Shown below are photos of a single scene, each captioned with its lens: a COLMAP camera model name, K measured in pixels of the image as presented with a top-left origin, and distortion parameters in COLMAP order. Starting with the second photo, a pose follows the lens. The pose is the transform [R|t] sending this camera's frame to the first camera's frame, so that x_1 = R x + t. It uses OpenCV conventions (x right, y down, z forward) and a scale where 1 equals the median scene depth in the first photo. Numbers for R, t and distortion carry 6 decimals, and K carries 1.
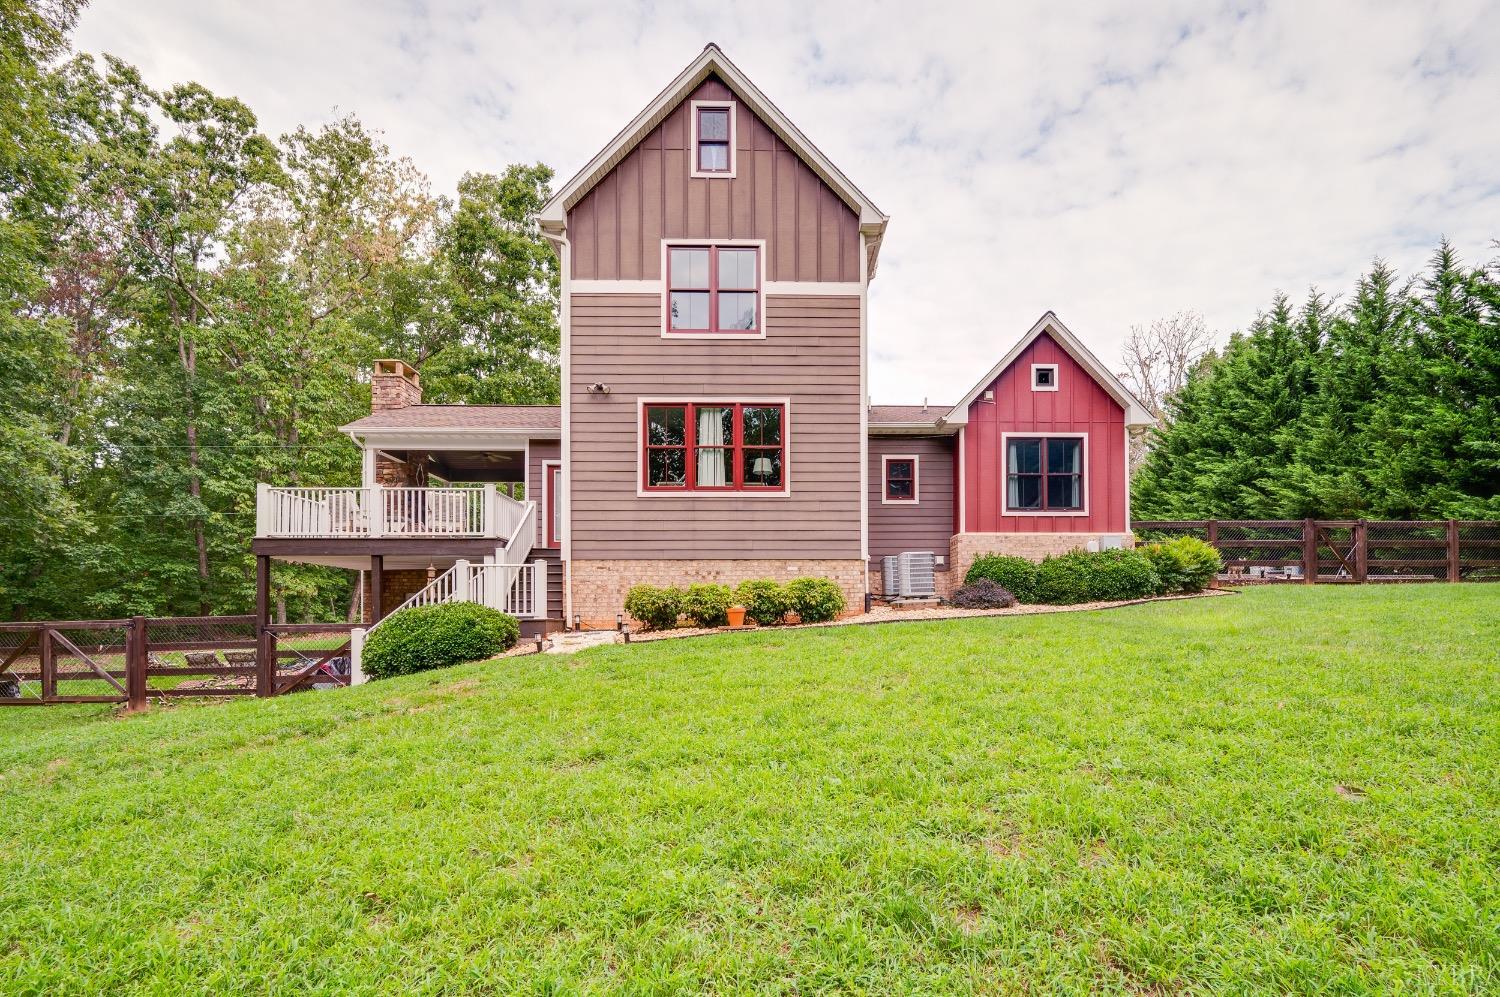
lens RADIAL K [[662.2, 0, 748.4], [0, 662.2, 604.9], [0, 0, 1]] dist [-0.001198, -0.009985]
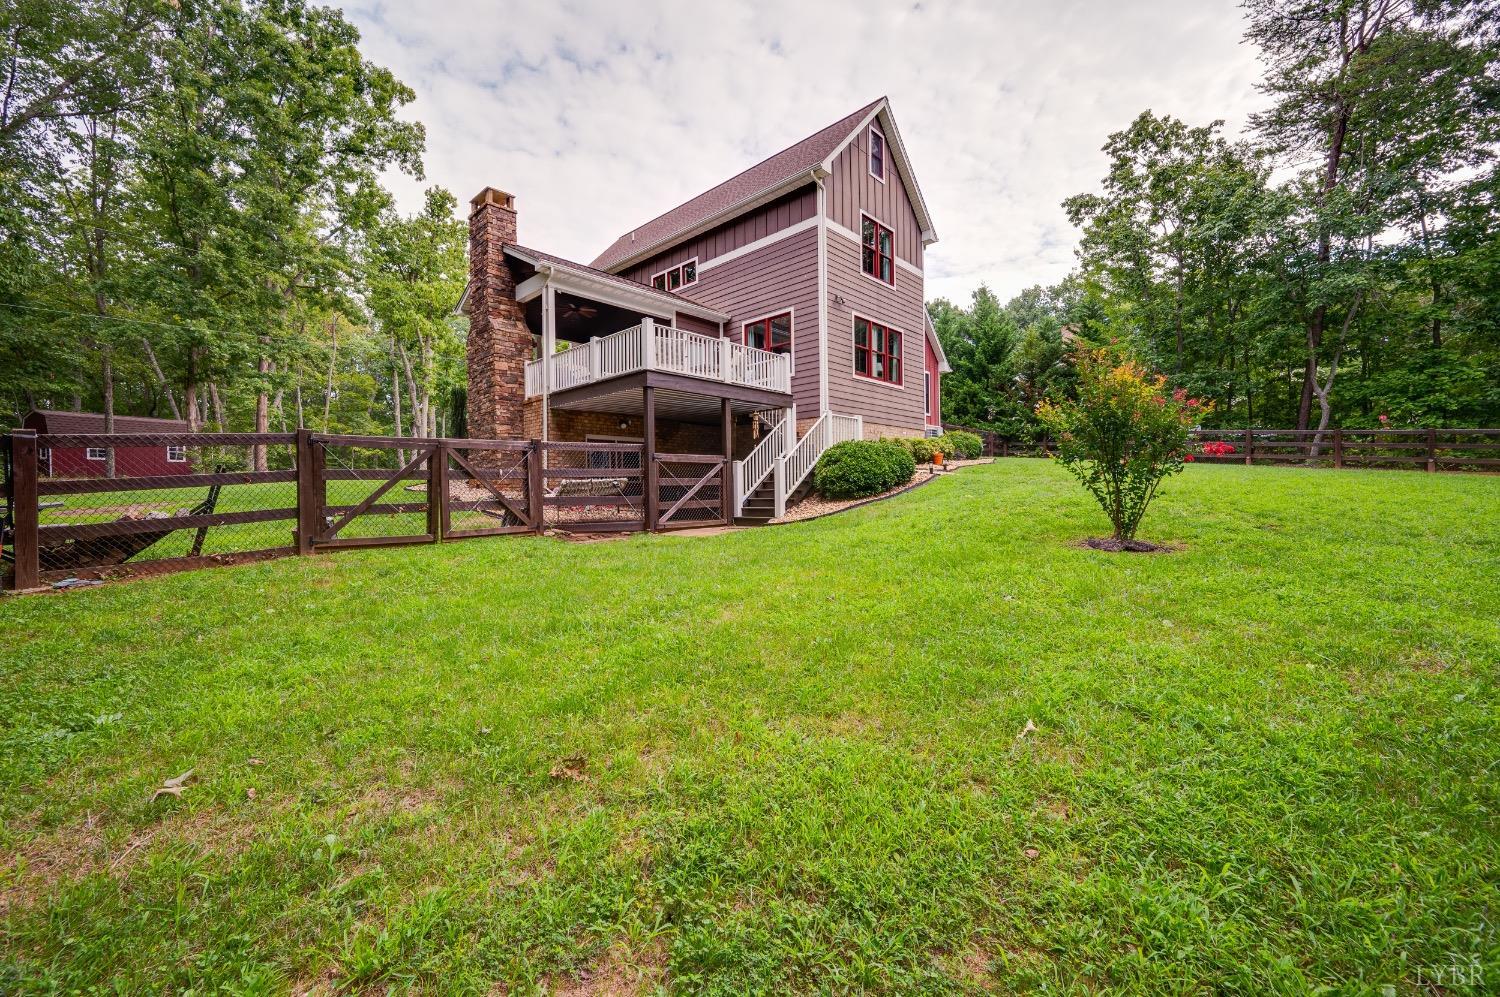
lens RADIAL K [[600.6, 0, 752.8], [0, 600.6, 507.4], [0, 0, 1]] dist [0.001222, 0.000527]
pose [[0.691771, -0.024321, 0.721707, -1.134451], [0.017829, 0.999703, 0.016600, 0.089265], [-0.721897, 0.001383, 0.691999, 0.196243]]
